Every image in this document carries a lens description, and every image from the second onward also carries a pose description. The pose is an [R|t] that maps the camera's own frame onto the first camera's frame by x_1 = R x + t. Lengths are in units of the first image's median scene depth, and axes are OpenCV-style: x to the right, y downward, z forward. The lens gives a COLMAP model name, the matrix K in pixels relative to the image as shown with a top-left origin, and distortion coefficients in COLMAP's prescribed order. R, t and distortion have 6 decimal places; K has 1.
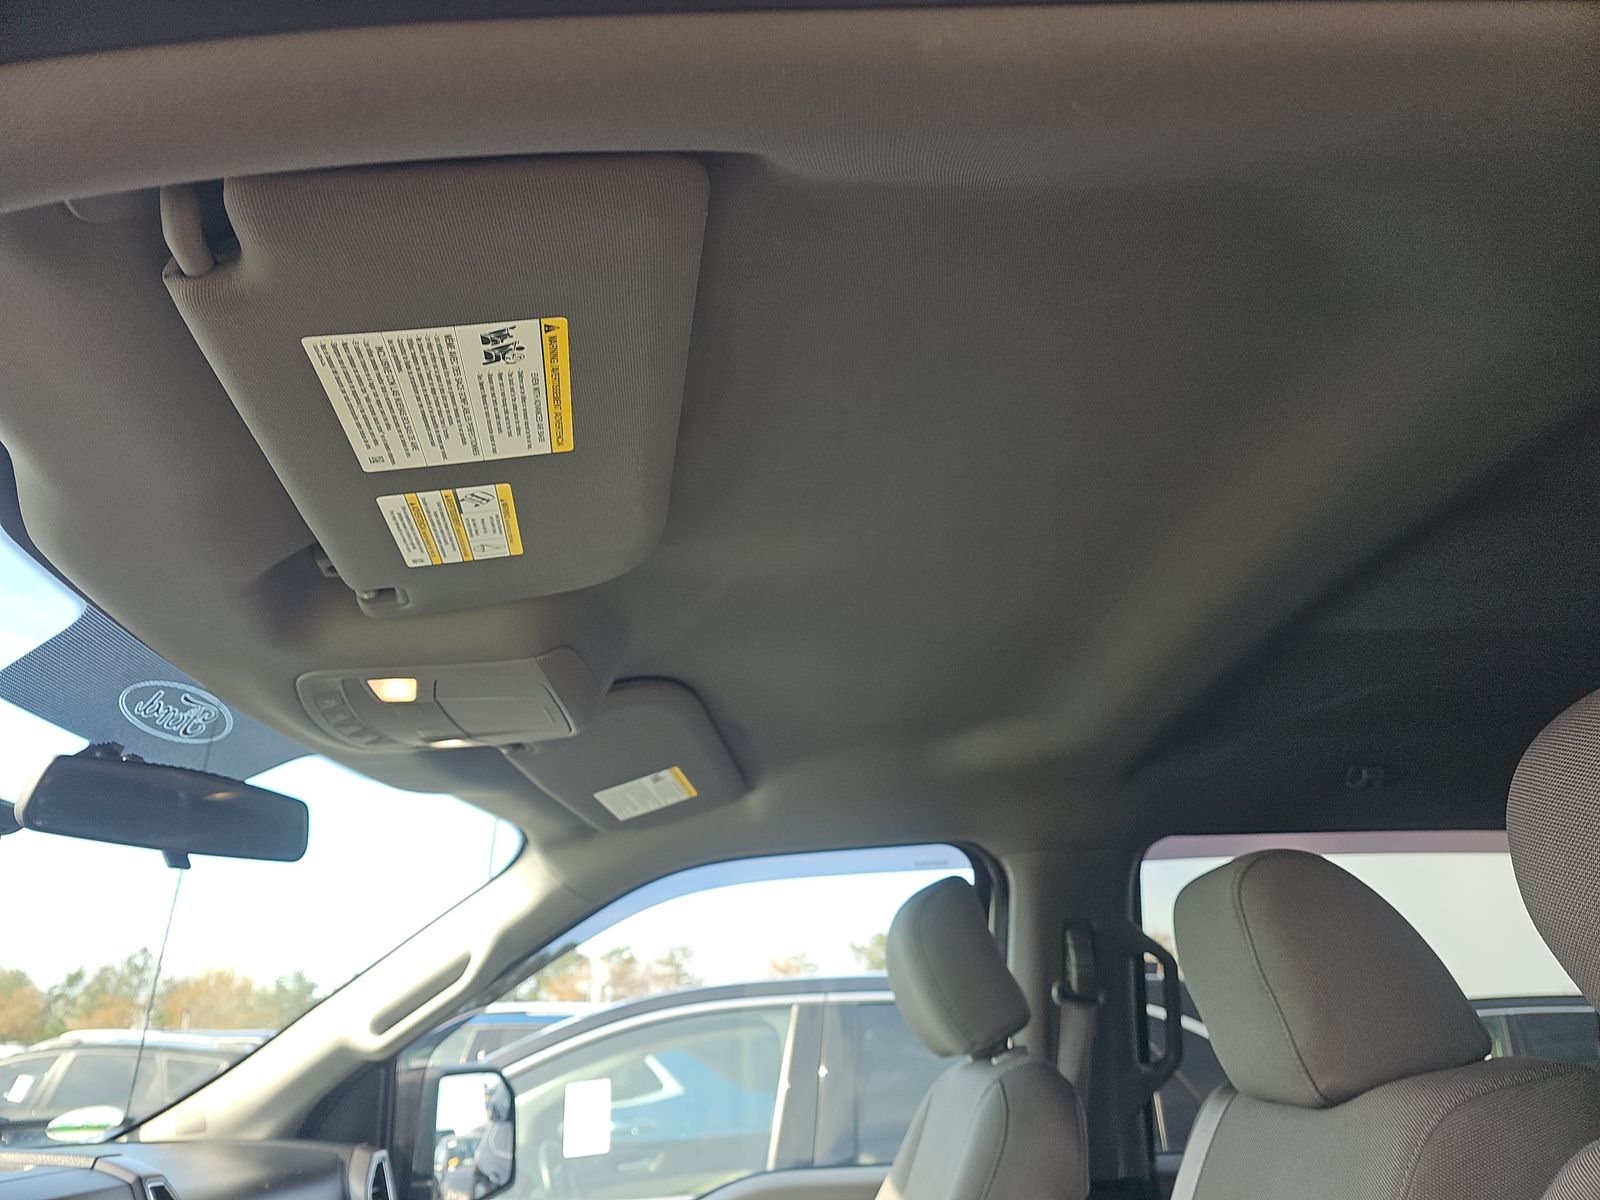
lens RADIAL K [[1086.5, 0, 801.1], [0, 1086.5, 629.5], [0, 0, 1]] dist [-0.023222, -0.000803]
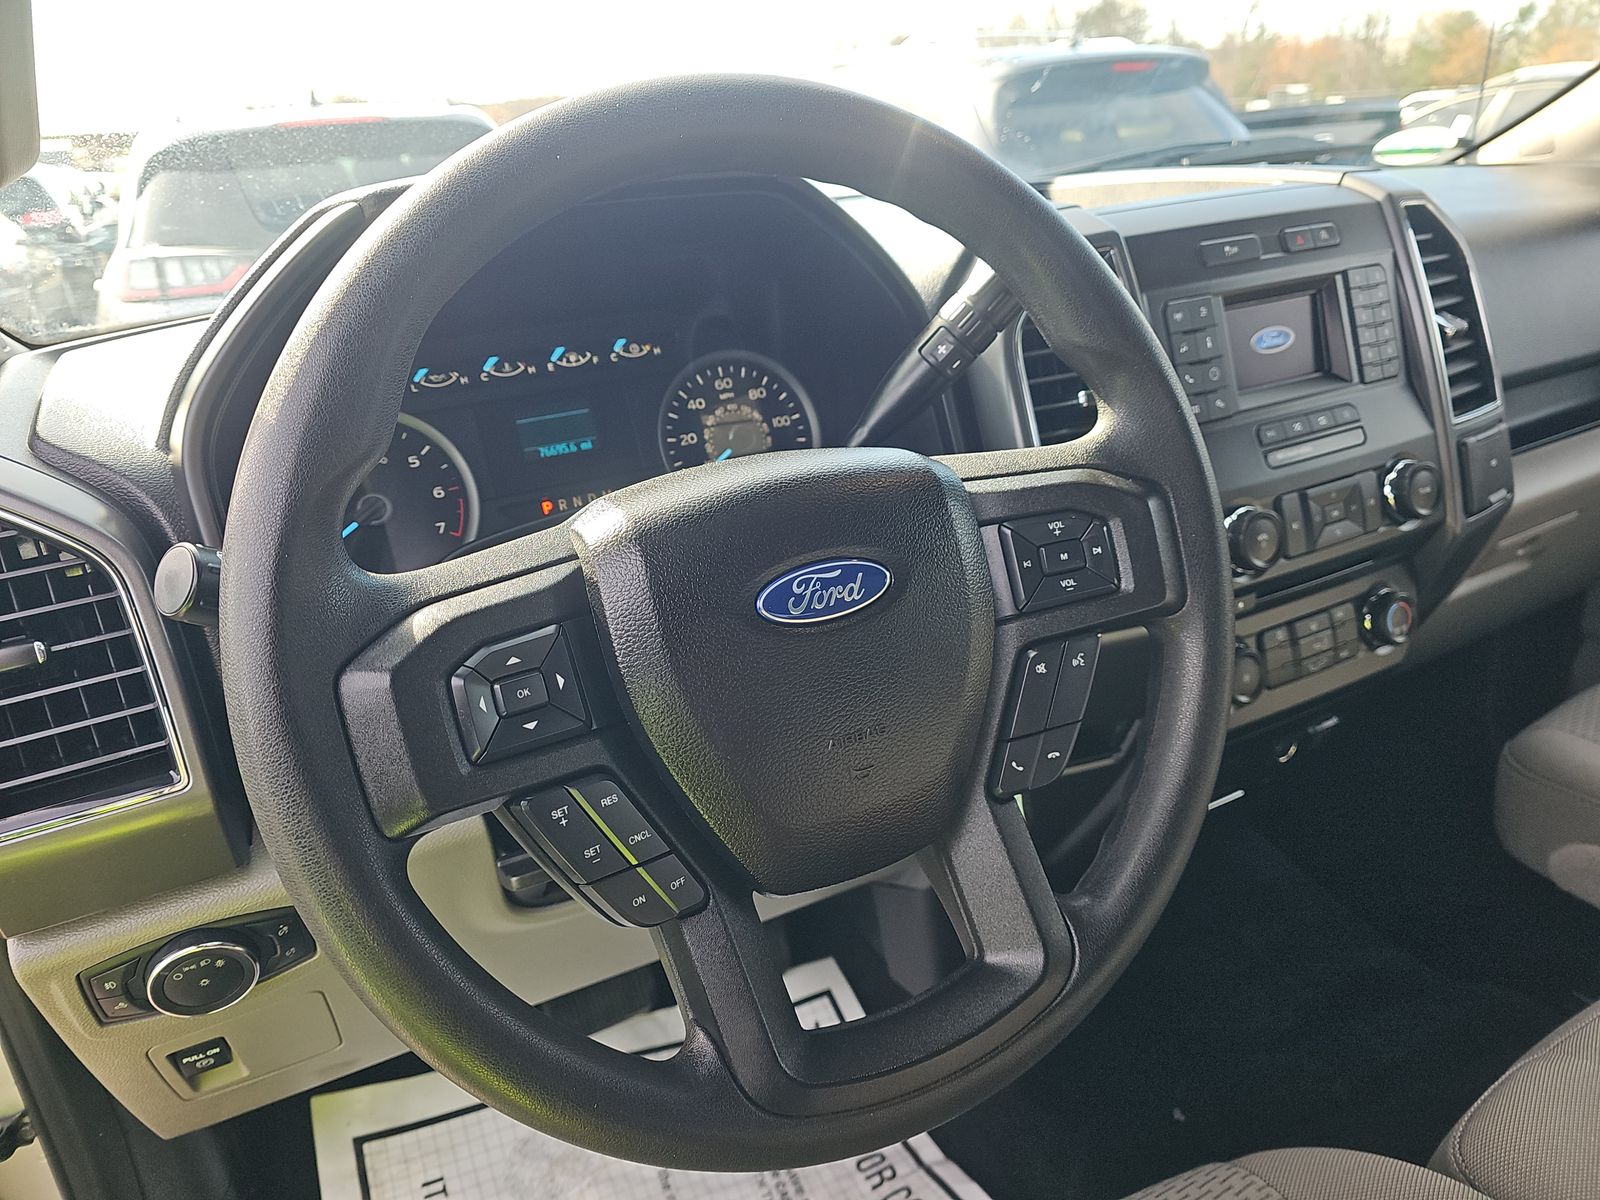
lens RADIAL K [[1071.3, 0, 791.6], [0, 1071.3, 590.5], [0, 0, 1]] dist [0.056695, -0.066322]
pose [[0.428012, 0.324315, -0.843579, 0.010951], [0.384883, 0.779118, 0.494813, 0.088731], [0.817723, -0.536465, 0.208649, 0.156445]]
